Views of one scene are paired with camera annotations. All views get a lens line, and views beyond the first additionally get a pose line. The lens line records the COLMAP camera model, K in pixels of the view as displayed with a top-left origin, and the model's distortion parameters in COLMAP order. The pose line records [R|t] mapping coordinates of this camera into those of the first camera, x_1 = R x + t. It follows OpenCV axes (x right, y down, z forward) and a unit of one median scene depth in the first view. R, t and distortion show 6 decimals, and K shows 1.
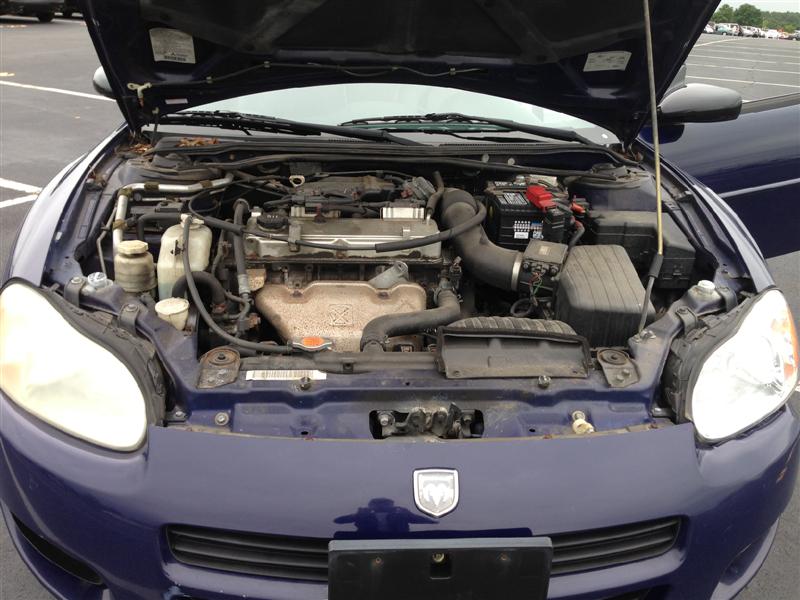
lens RADIAL K [[736.8, 0, 400.0], [0, 736.8, 300.0], [0, 0, 1]] dist [0.121234, -0.184043]
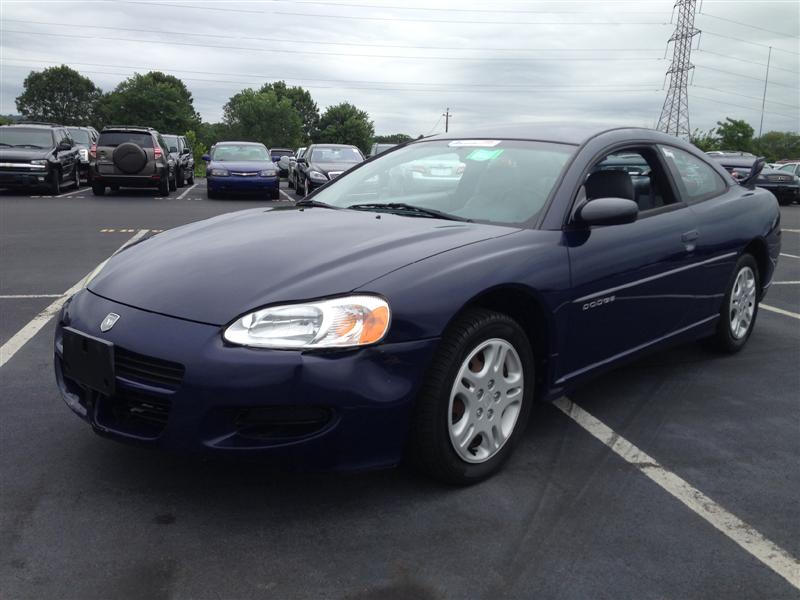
lens RADIAL K [[736.8, 0, 400.0], [0, 736.8, 300.0], [0, 0, 1]] dist [0.121234, -0.184043]
pose [[0.688990, 0.124398, -0.714016, 1.145439], [-0.289468, 0.950406, -0.113740, 0.104596], [0.664456, 0.285051, 0.690829, 0.017374]]
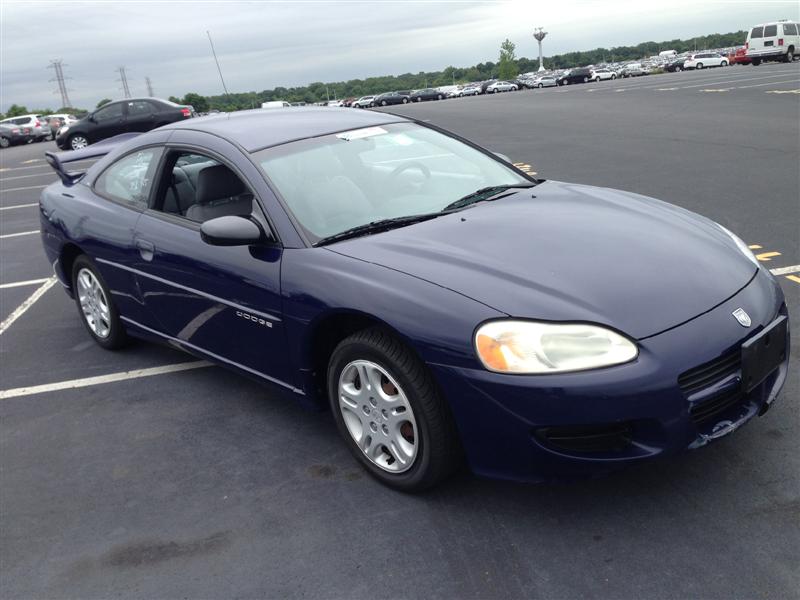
lens RADIAL K [[736.8, 0, 400.0], [0, 736.8, 300.0], [0, 0, 1]] dist [0.121234, -0.184043]
pose [[0.761295, -0.309033, 0.570025, -1.059279], [0.373129, 0.927768, 0.004648, -0.100030], [-0.530287, 0.209154, 0.821614, -0.171405]]
